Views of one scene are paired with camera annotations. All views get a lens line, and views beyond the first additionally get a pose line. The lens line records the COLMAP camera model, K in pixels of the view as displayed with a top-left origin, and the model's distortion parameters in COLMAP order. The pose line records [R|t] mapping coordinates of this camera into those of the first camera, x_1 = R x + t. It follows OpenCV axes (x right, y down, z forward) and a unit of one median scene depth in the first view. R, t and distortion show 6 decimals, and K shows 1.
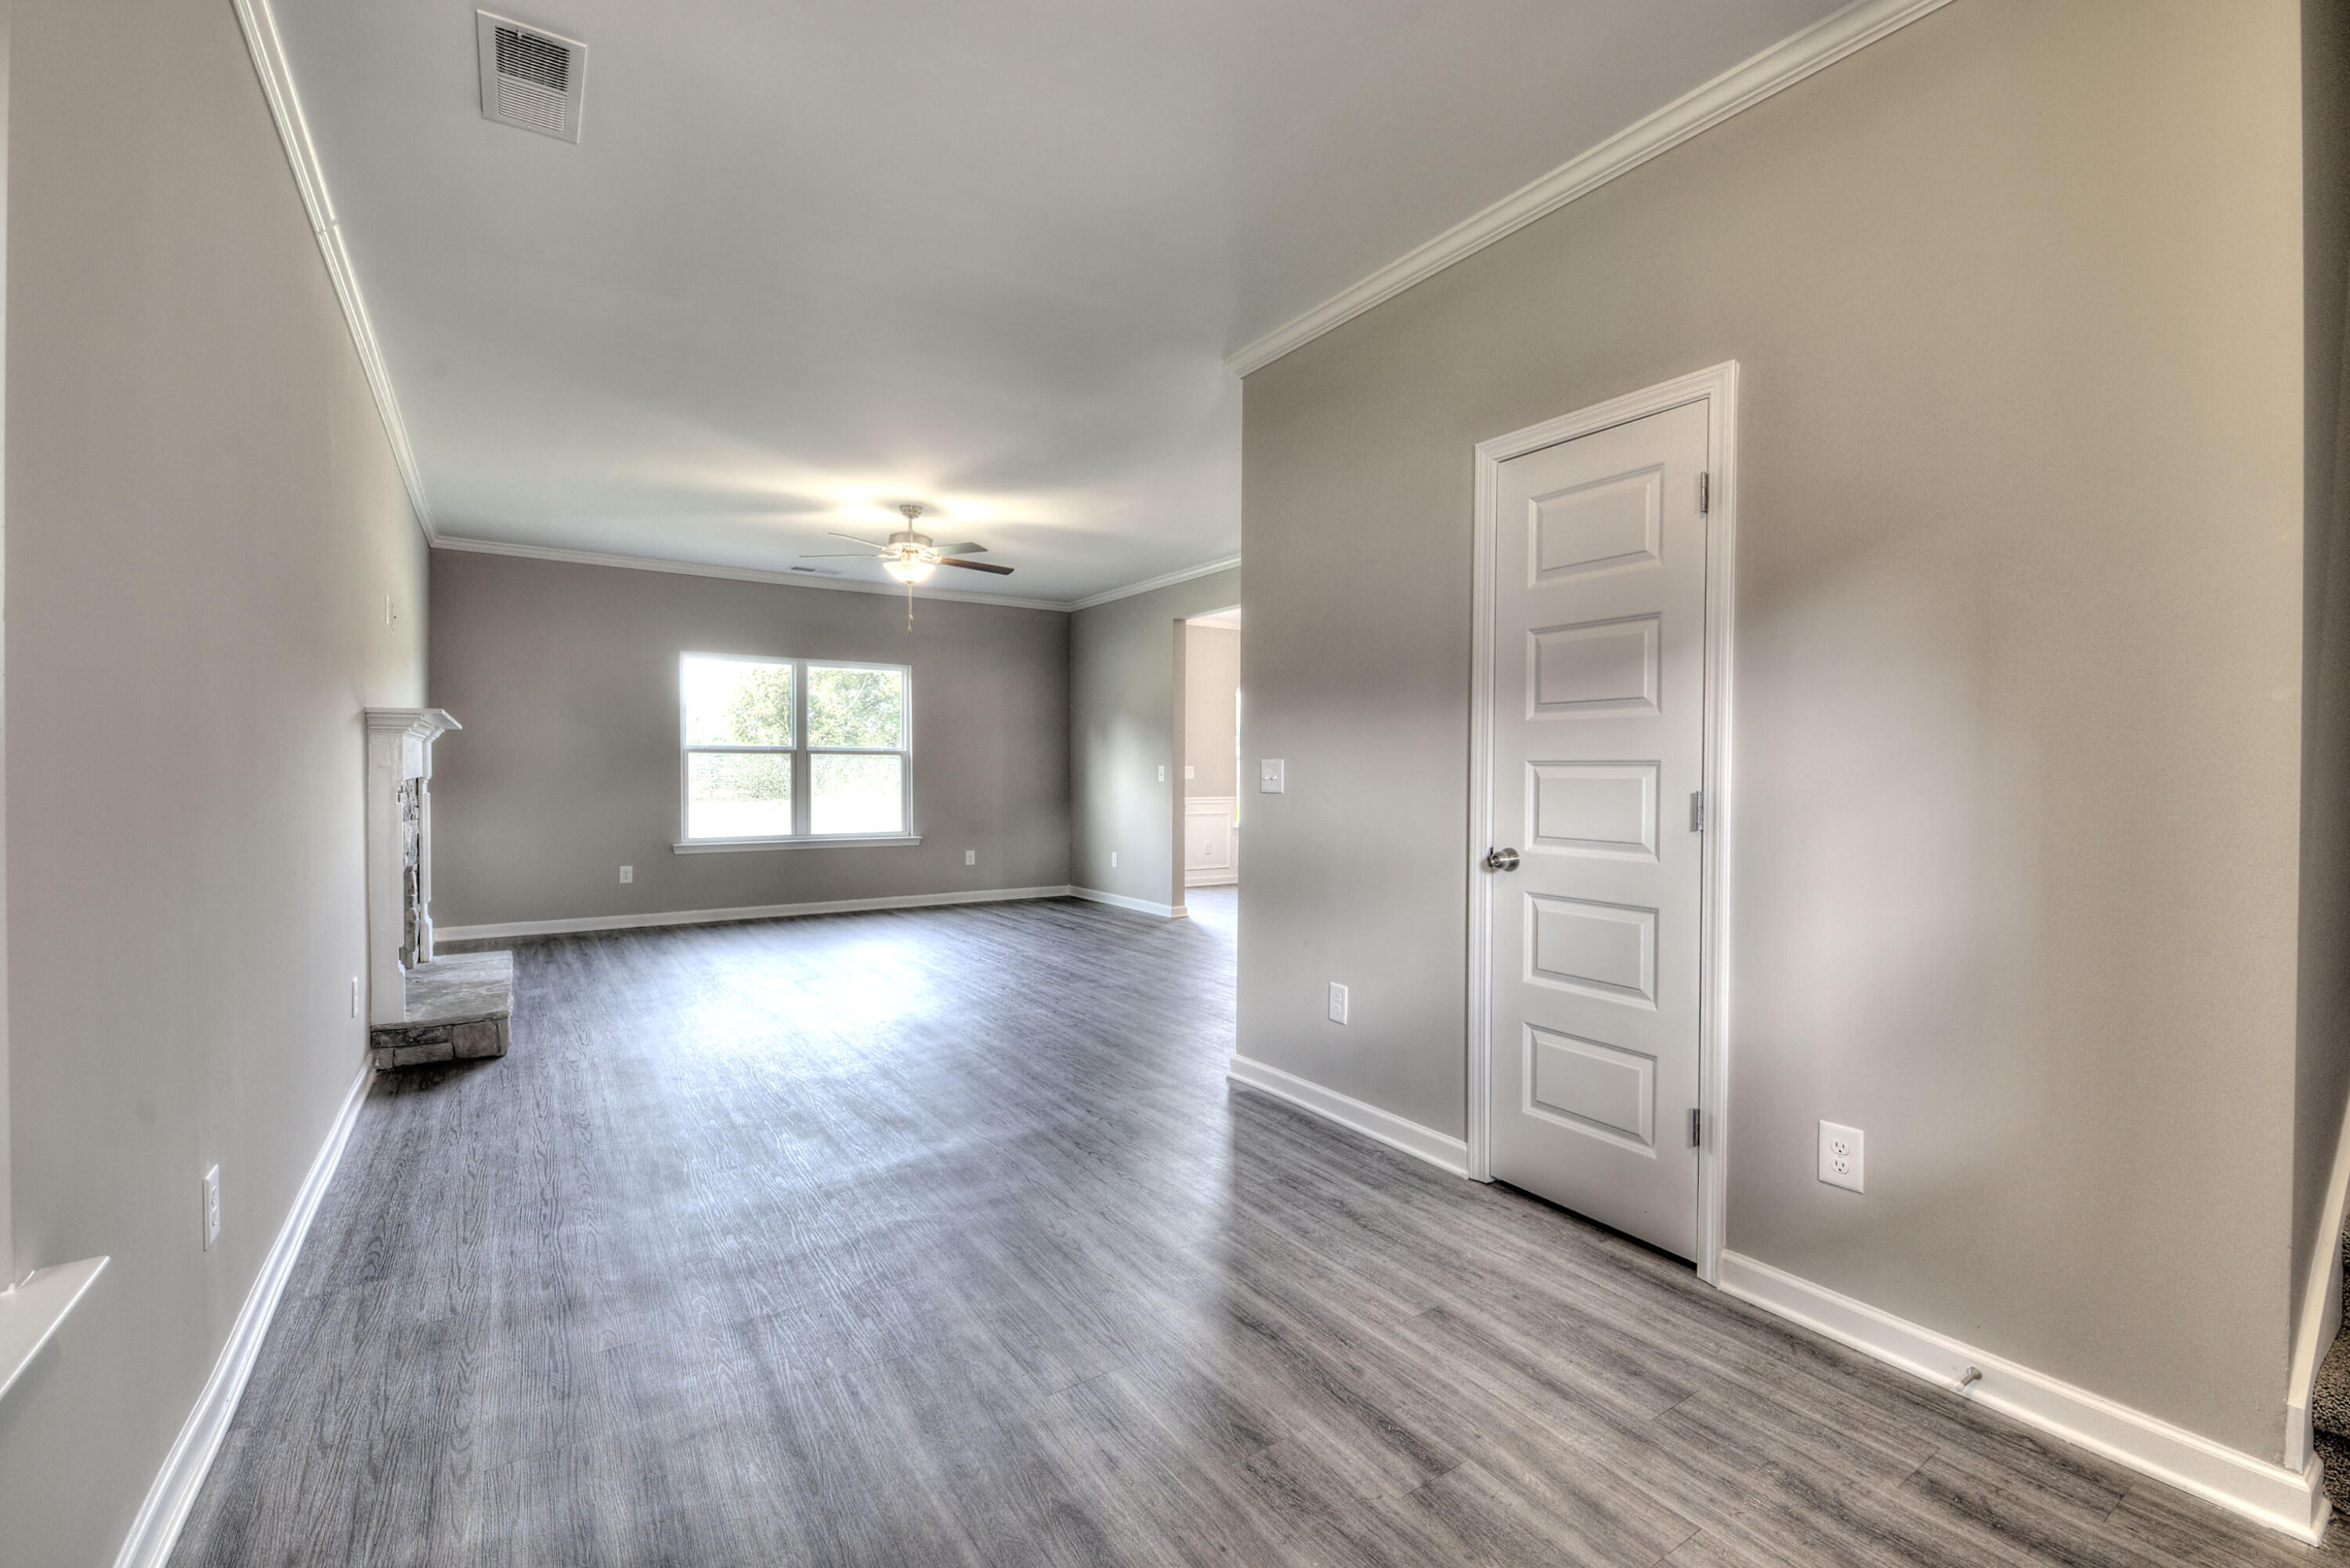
lens RADIAL K [[1004.1, 0, 1177.0], [0, 1004.1, 779.9], [0, 0, 1]] dist [0.011317, -0.010693]
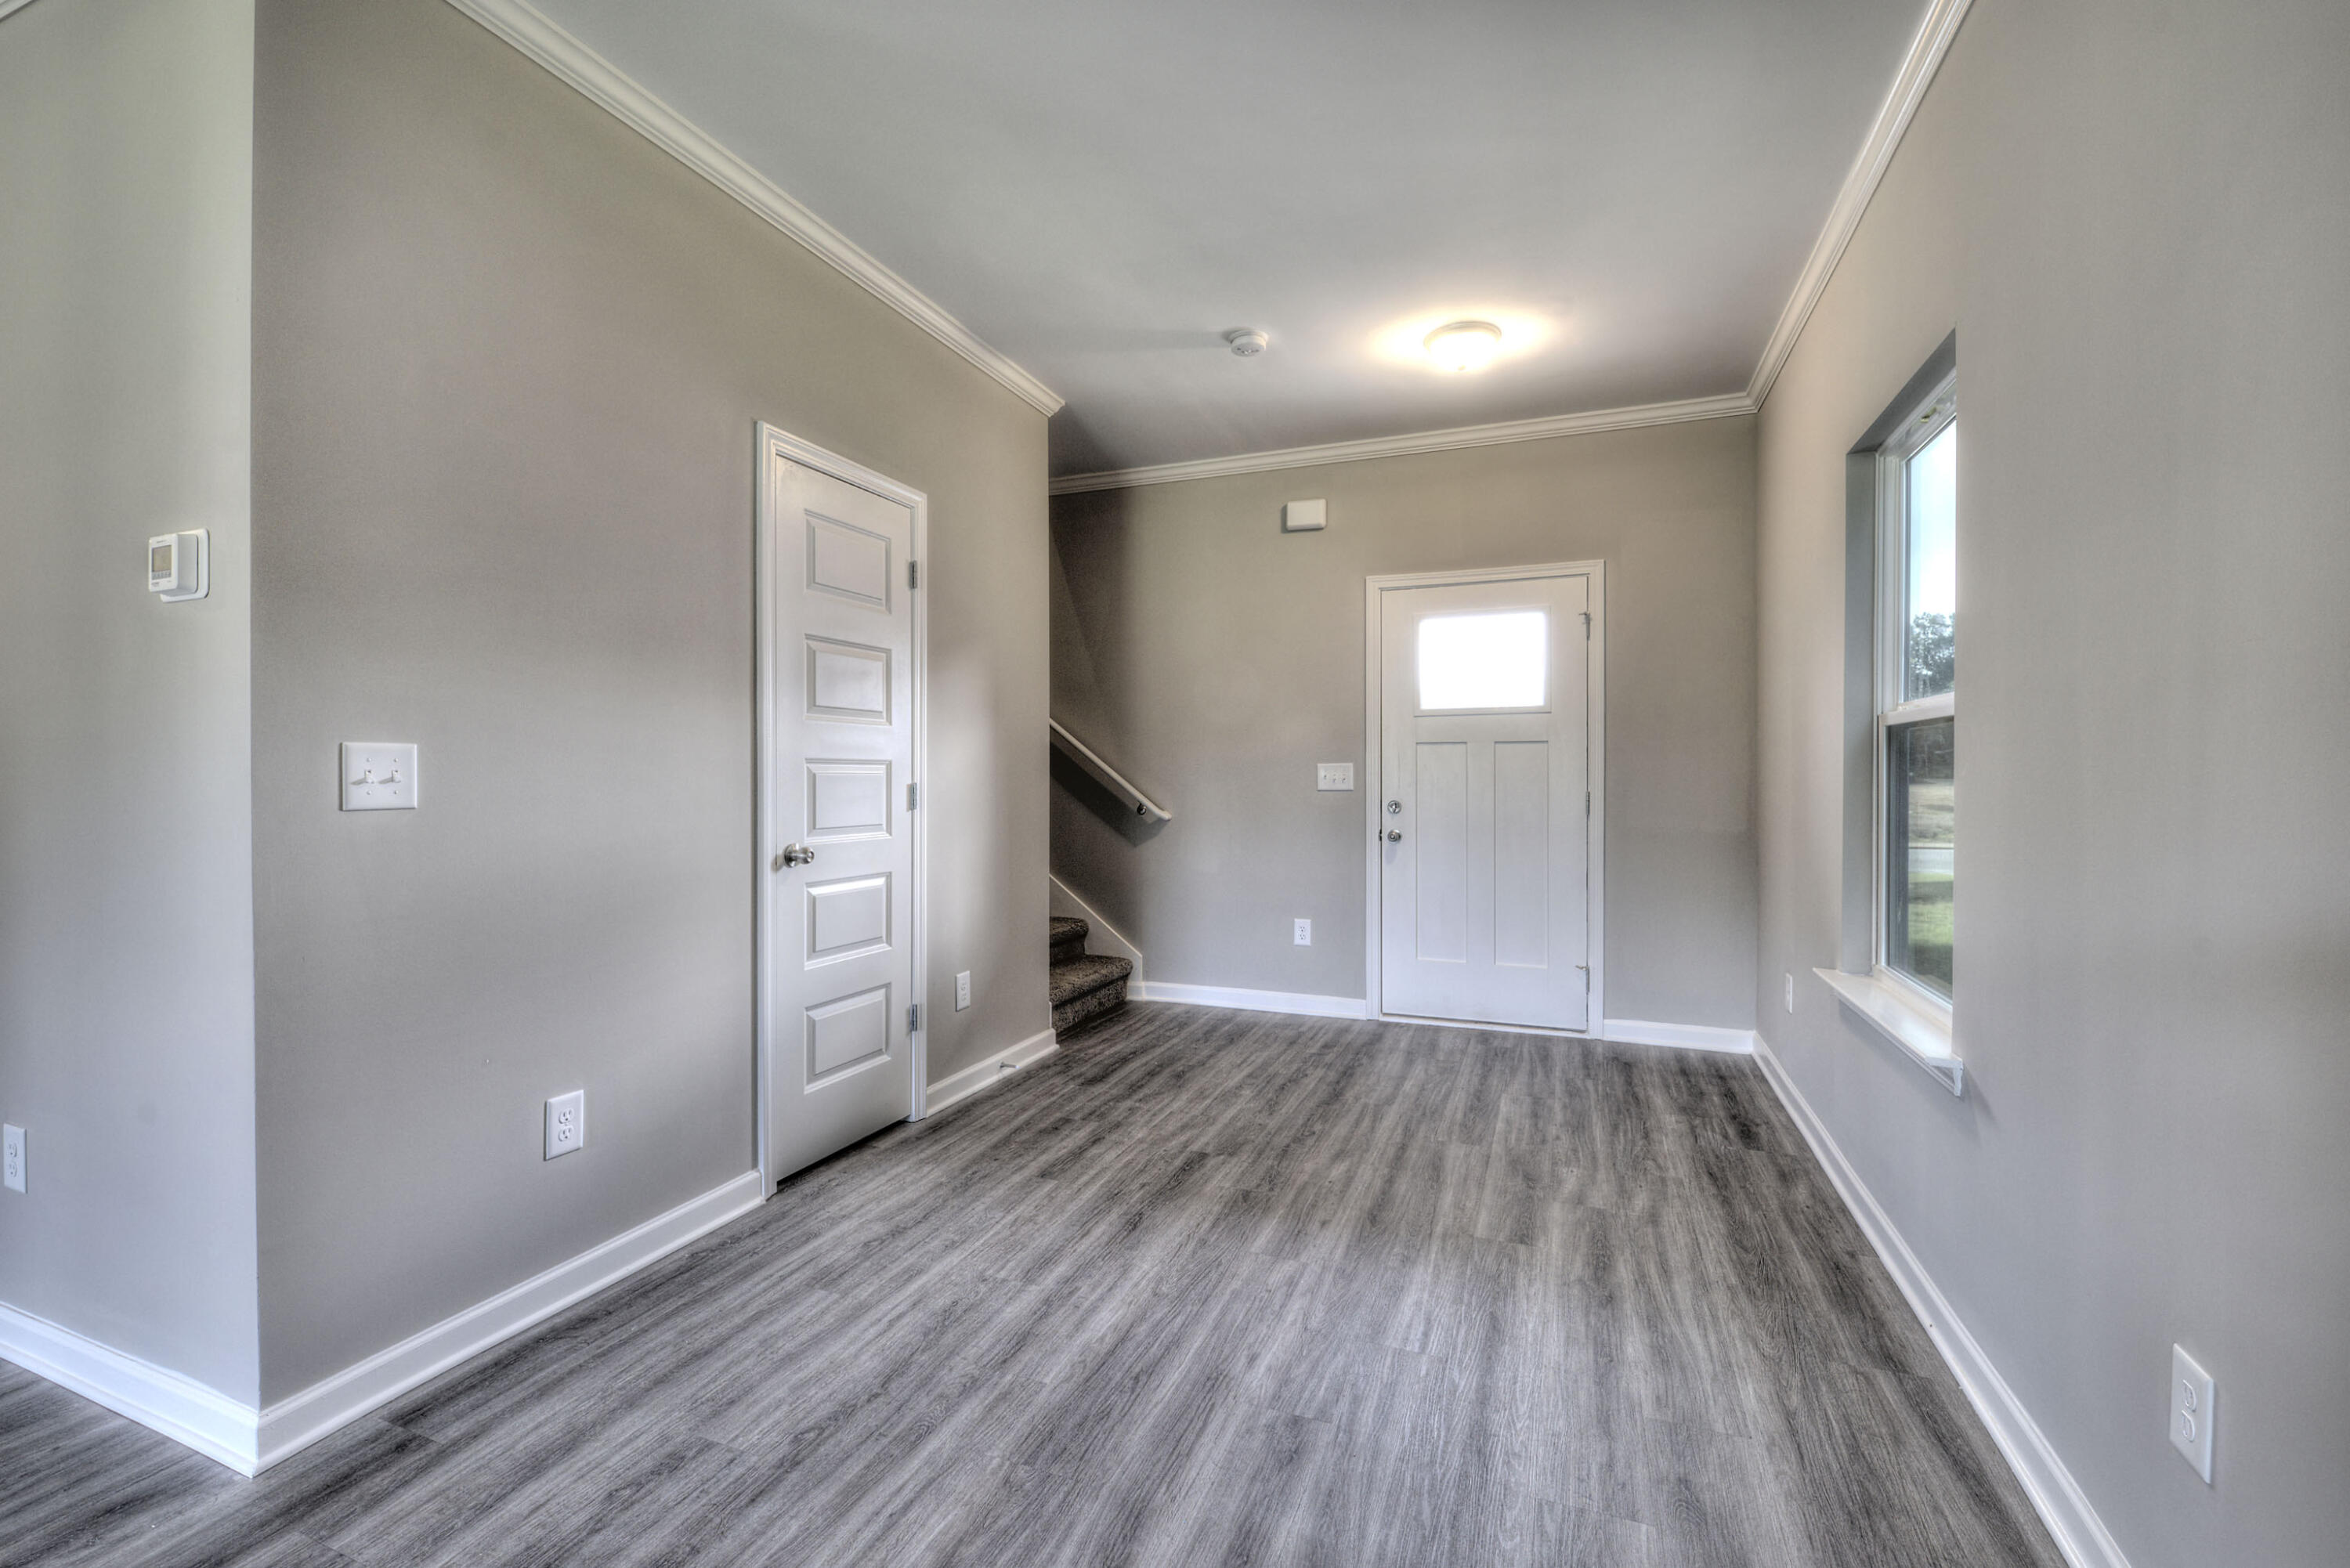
lens RADIAL K [[999.1, 0, 1191.0], [0, 999.1, 775.7], [0, 0, 1]] dist [0.013365, -0.010807]
pose [[-0.585029, -0.005051, 0.810996, -0.926567], [0.004957, 0.999940, 0.009804, -0.011091], [-0.810997, 0.009756, -0.584969, 1.617715]]
